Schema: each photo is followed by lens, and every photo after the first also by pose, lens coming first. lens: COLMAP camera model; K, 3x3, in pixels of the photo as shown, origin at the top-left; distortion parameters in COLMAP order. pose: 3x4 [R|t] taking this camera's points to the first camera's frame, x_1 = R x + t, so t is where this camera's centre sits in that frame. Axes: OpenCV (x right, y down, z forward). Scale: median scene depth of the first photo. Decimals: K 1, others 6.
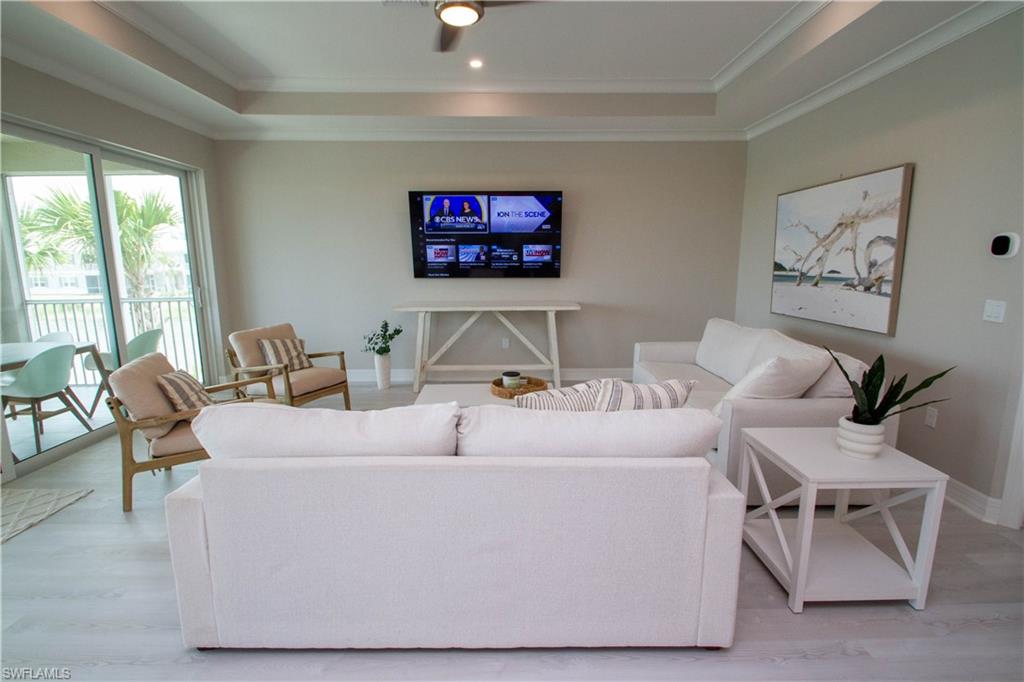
lens RADIAL K [[485.8, 0, 513.2], [0, 485.8, 346.6], [0, 0, 1]] dist [0.001321, -0.013460]
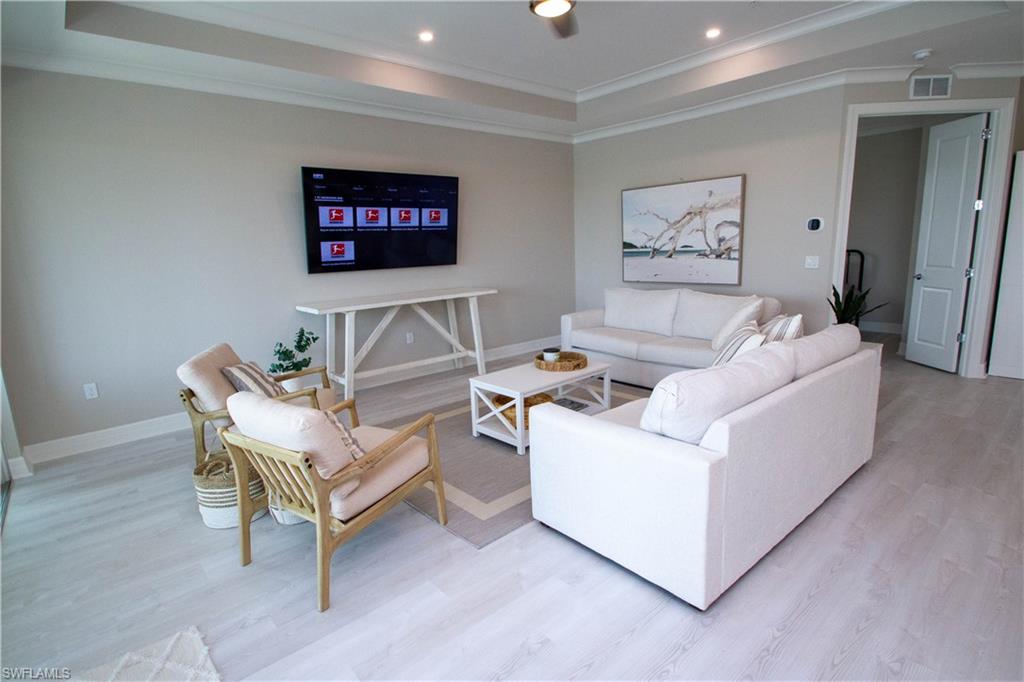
lens RADIAL K [[514.2, 0, 513.7], [0, 514.2, 345.7], [0, 0, 1]] dist [-0.000663, -0.000308]
pose [[0.758002, -0.150900, 0.634557, -0.701574], [0.148570, 0.987241, 0.057298, -0.027169], [-0.635106, 0.050844, 0.770749, 0.164605]]
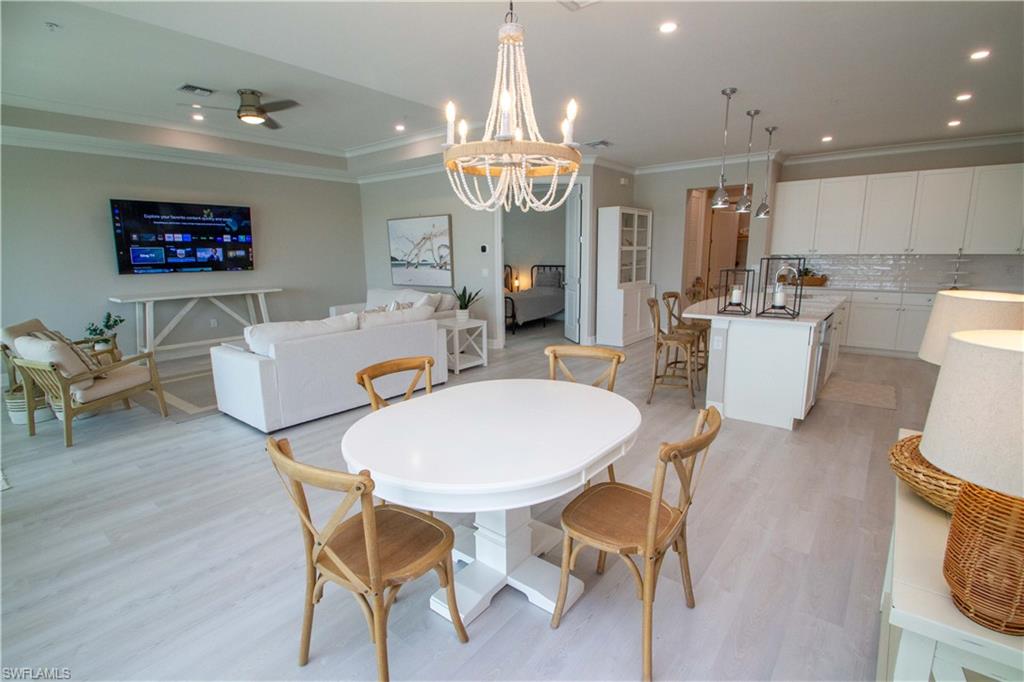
lens RADIAL K [[474.7, 0, 514.4], [0, 474.7, 341.7], [0, 0, 1]] dist [0.018719, -0.020892]
pose [[0.626556, -0.148968, 0.765007, -0.688750], [0.147297, 0.986507, 0.071461, 0.097106], [-0.765330, 0.067909, 0.640045, -0.564177]]
